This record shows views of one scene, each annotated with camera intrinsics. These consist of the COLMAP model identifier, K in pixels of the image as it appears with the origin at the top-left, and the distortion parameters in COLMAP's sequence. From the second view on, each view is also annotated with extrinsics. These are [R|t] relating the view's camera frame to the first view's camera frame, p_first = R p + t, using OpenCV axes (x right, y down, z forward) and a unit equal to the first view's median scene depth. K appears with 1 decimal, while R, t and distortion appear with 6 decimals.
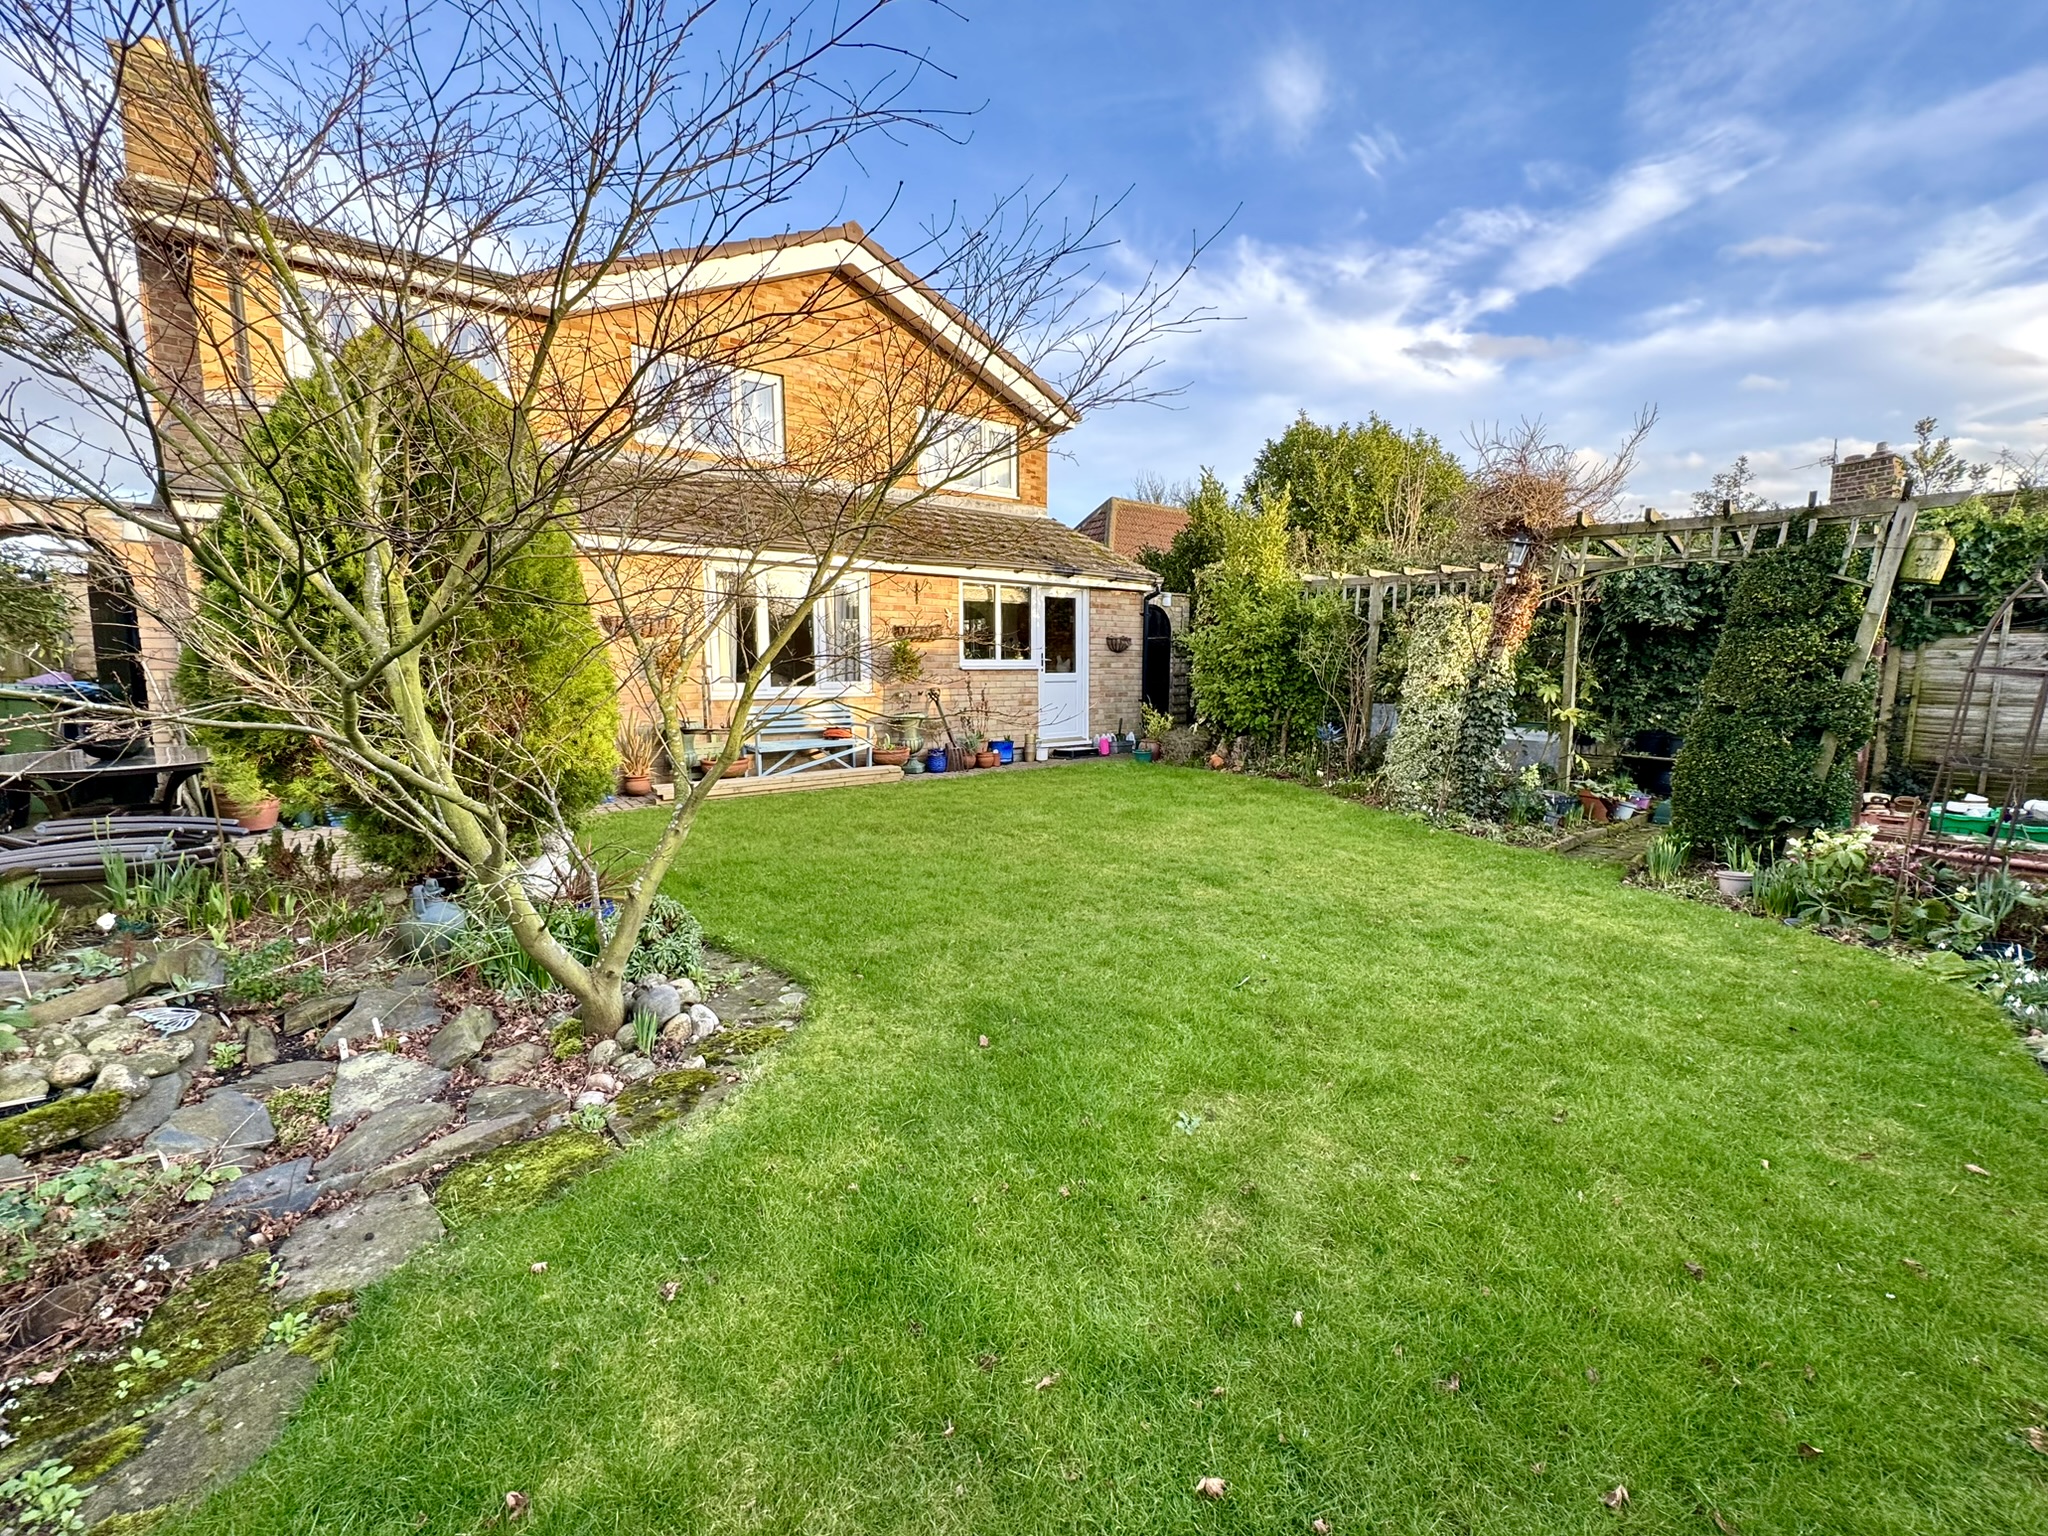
lens RADIAL K [[850.3, 0, 1028.9], [0, 850.3, 759.1], [0, 0, 1]] dist [0.000572, 0.000084]
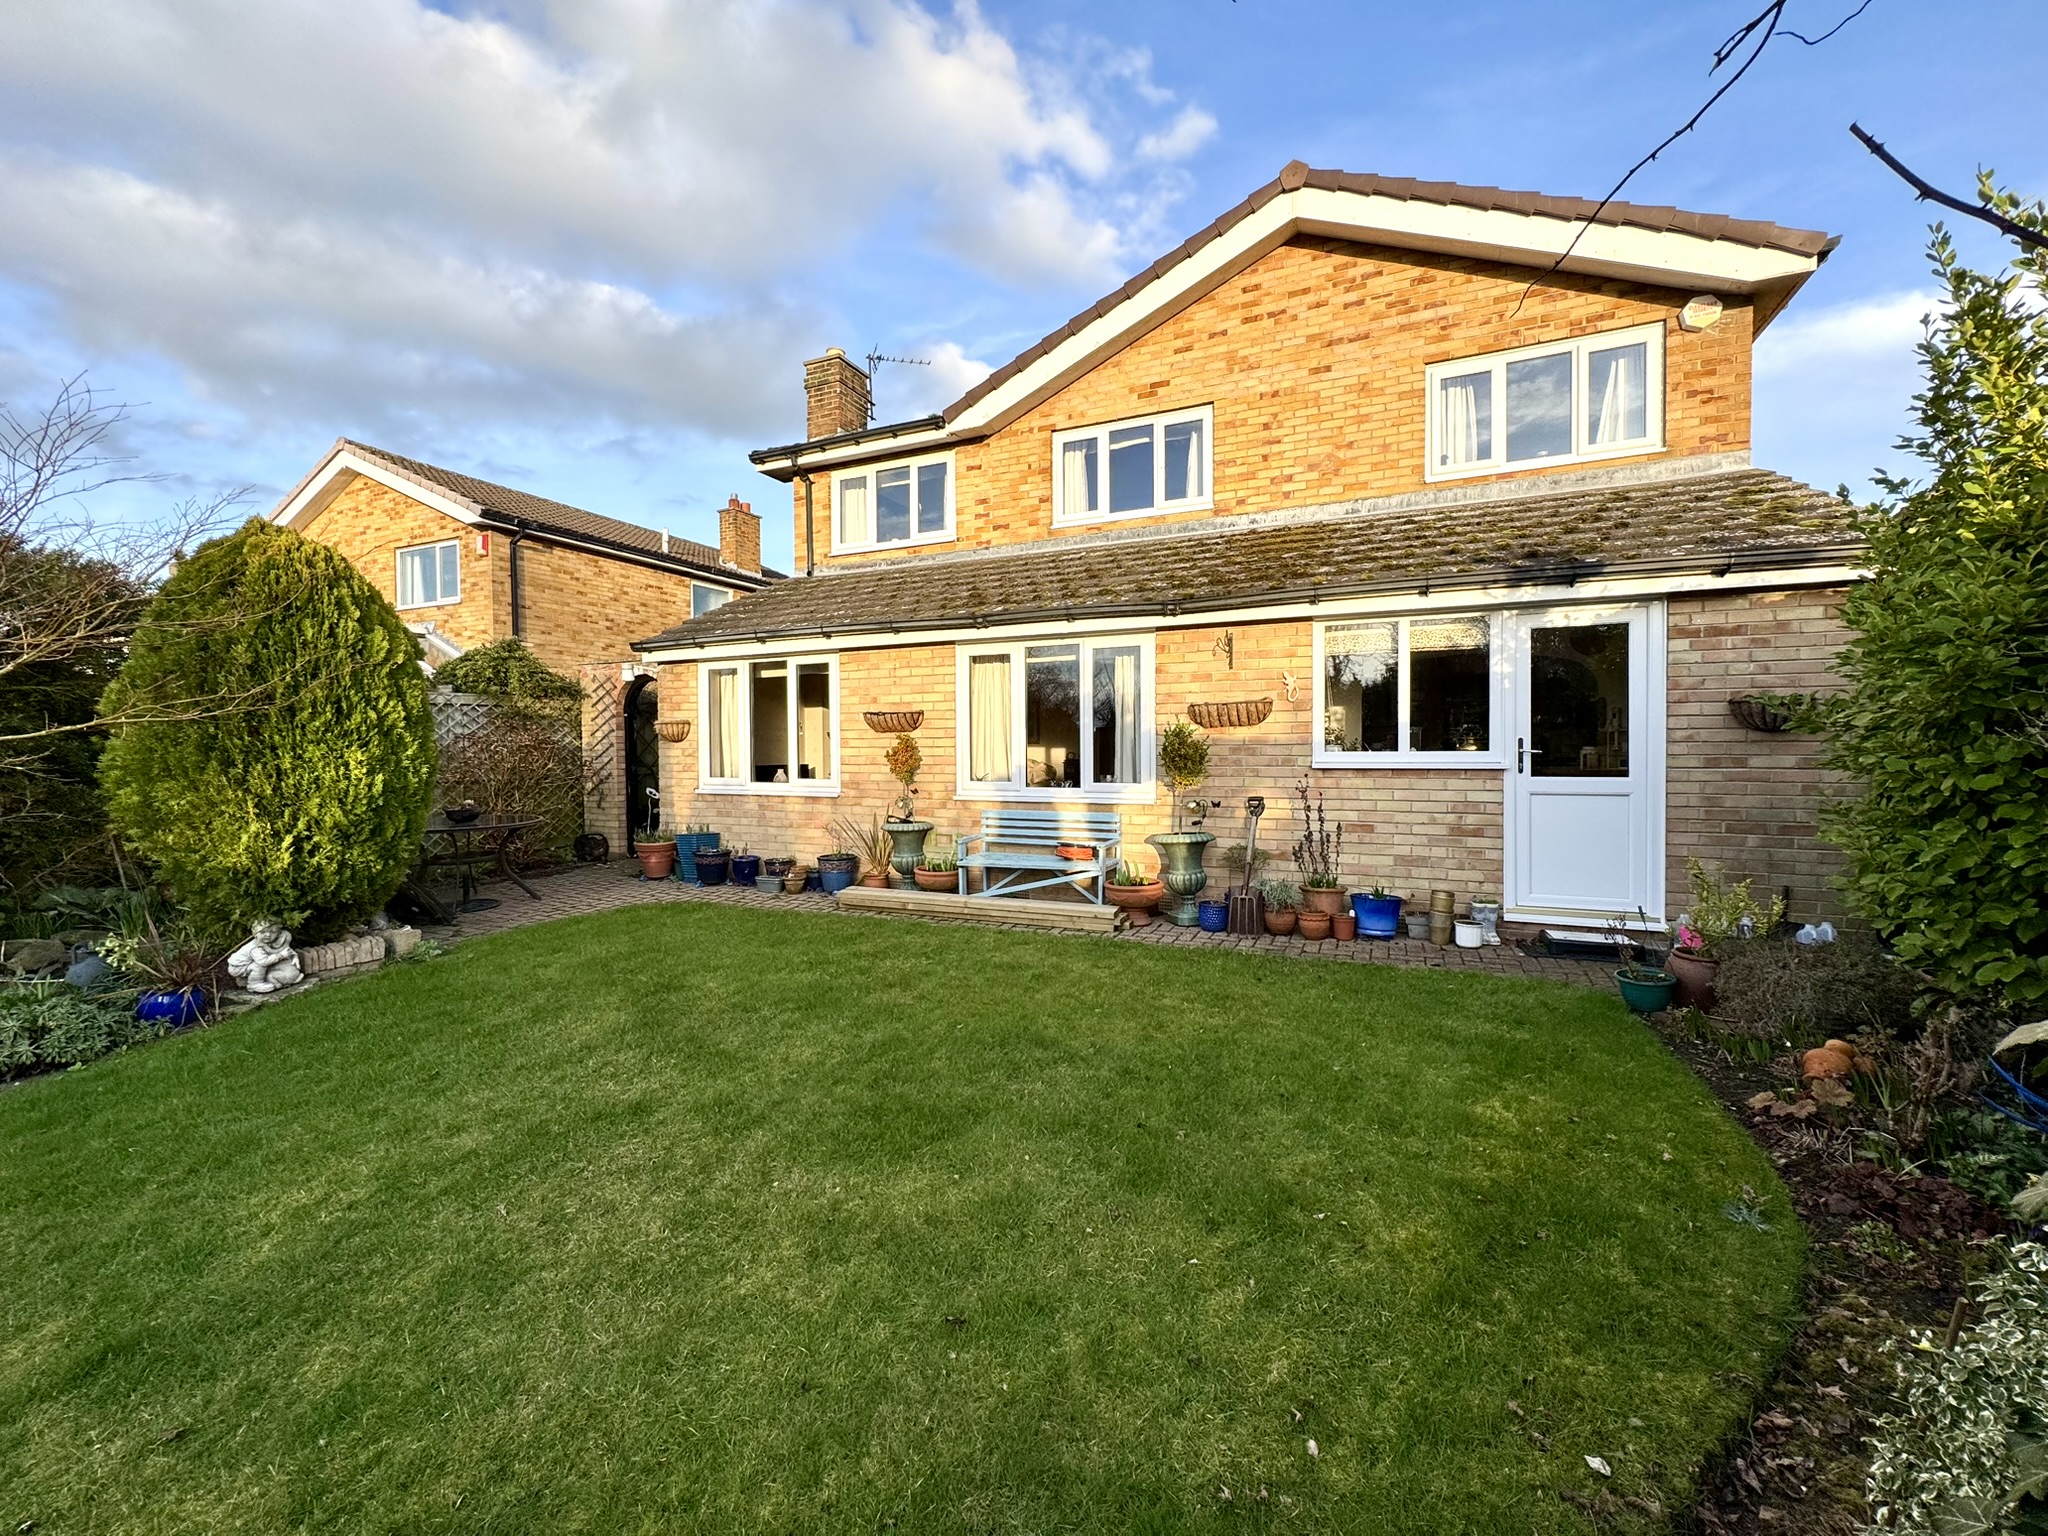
lens RADIAL K [[814.3, 0, 1024.0], [0, 814.3, 768.0], [0, 0, 1]] dist [-0.002068, 0.000004]
pose [[0.459127, 0.018992, -0.888168, 0.331310], [-0.090509, 0.995569, -0.025498, -0.069758], [0.883748, 0.092094, 0.458812, 0.530664]]
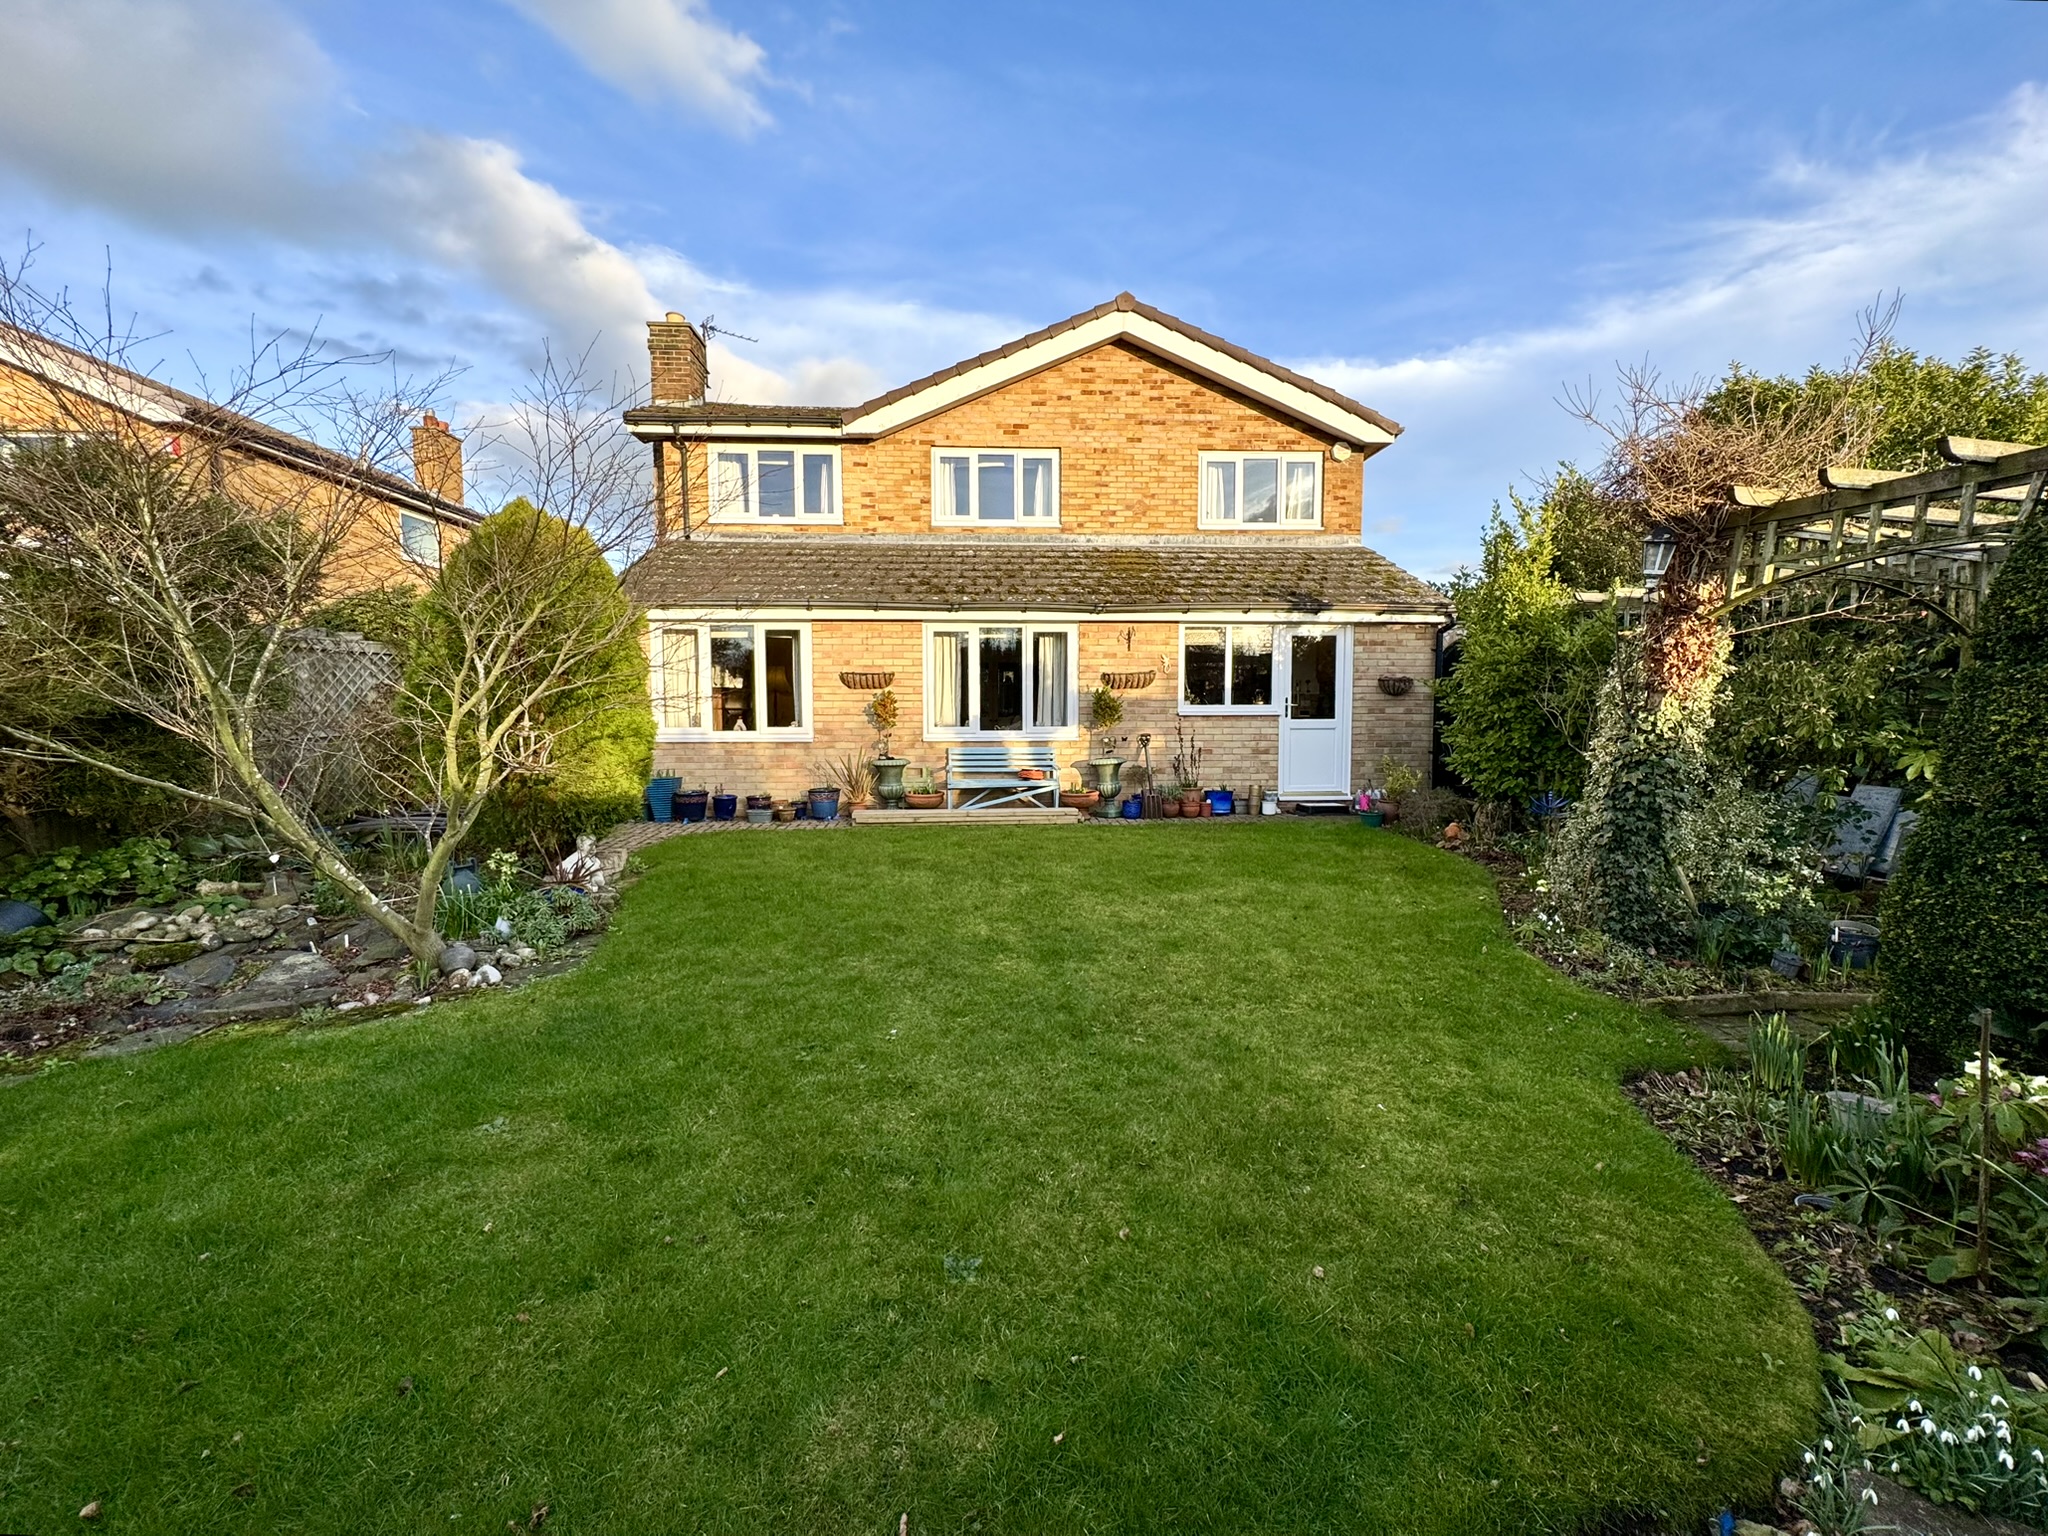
lens RADIAL K [[838.9, 0, 1020.9], [0, 838.9, 769.4], [0, 0, 1]] dist [-0.002662, -0.000199]
pose [[0.818463, 0.043130, -0.572938, 0.316527], [-0.060712, 0.998088, -0.011594, -0.020461], [0.571342, 0.044274, 0.819517, 0.102684]]
